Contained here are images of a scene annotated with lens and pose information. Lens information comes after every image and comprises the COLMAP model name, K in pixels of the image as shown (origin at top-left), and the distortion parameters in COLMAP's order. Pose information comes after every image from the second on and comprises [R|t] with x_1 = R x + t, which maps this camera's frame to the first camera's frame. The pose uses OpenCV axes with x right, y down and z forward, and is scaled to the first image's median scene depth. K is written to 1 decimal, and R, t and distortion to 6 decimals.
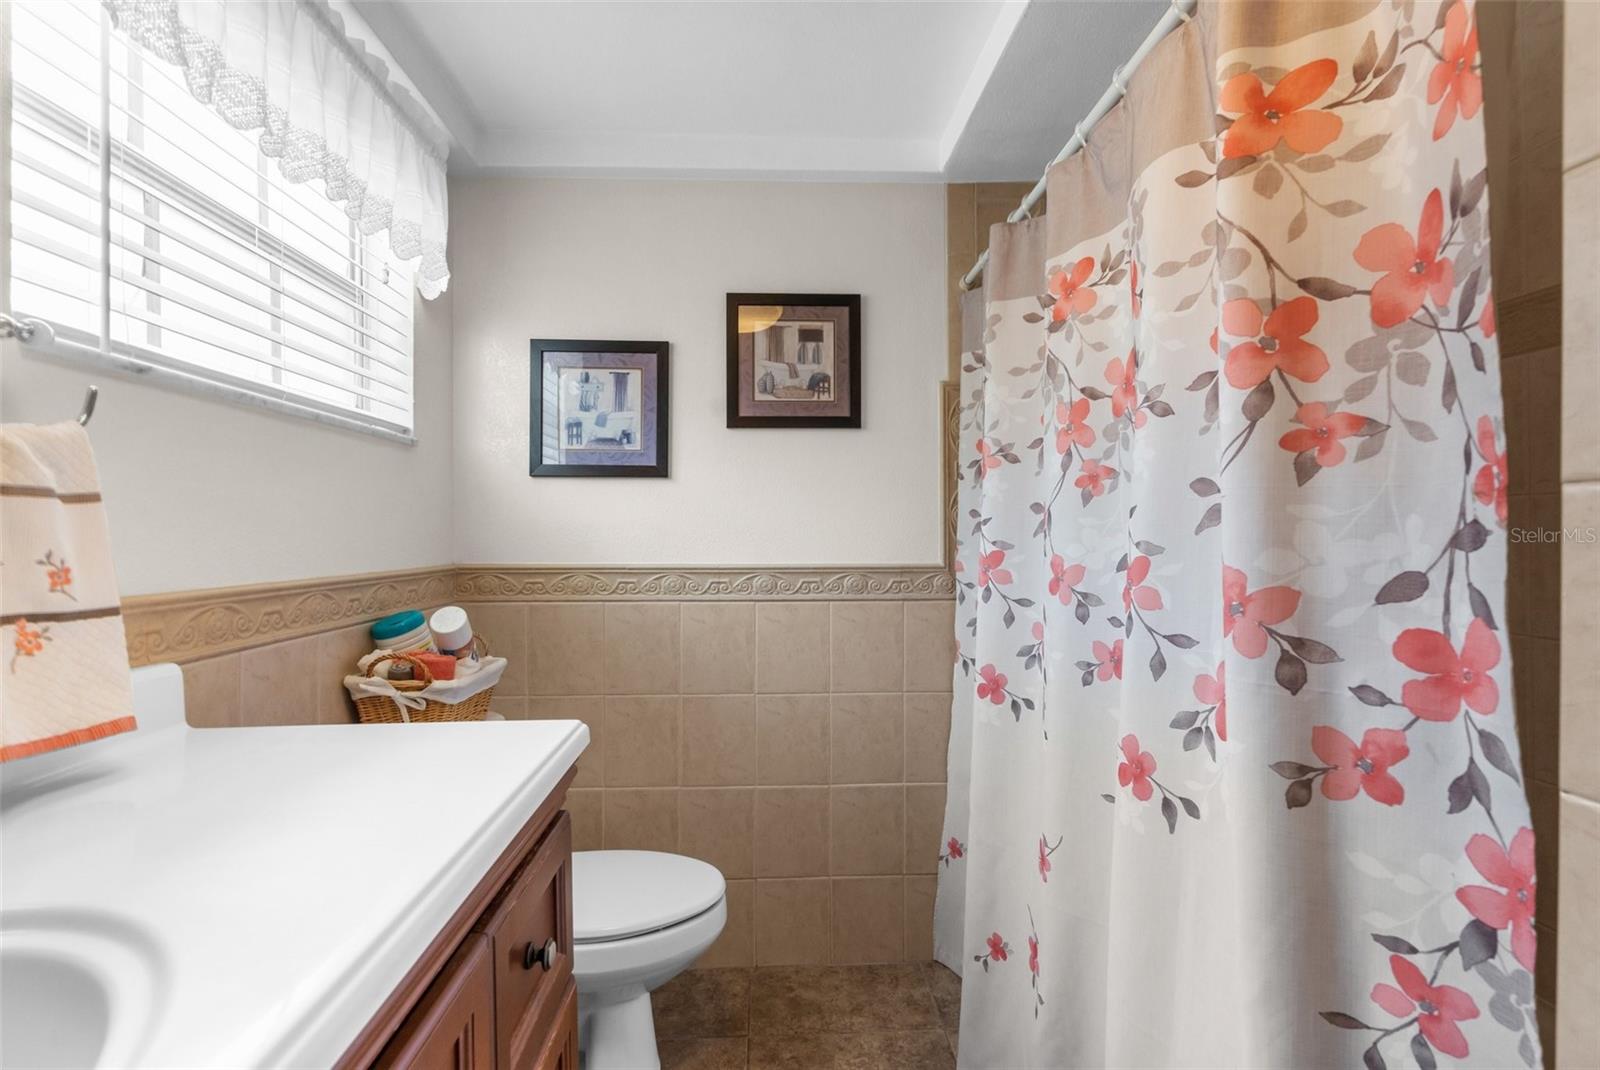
lens RADIAL K [[728.4, 0, 790.7], [0, 728.4, 536.1], [0, 0, 1]] dist [-0.012346, 0.002330]
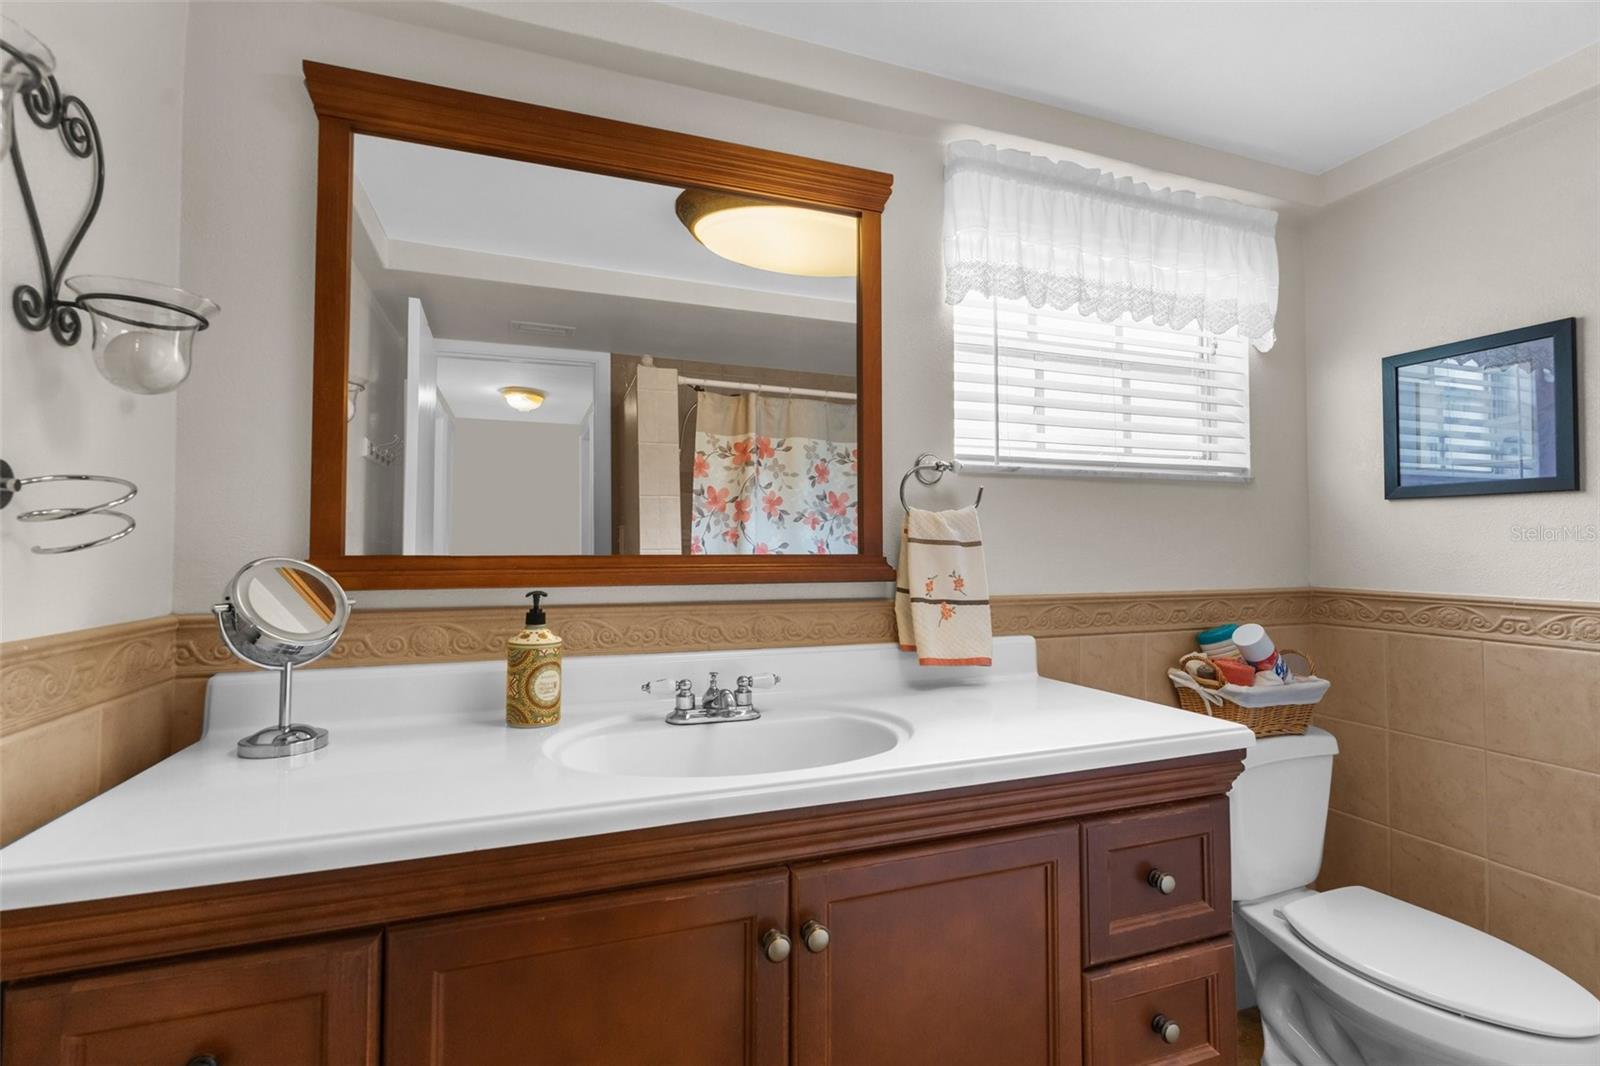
lens RADIAL K [[728.4, 0, 805.2], [0, 728.4, 534.6], [0, 0, 1]] dist [-0.012346, 0.002330]
pose [[0.317113, -0.015110, -0.948267, 0.427089], [-0.004183, 0.999841, -0.017331, -0.023063], [0.948378, 0.009462, 0.317000, -0.042747]]
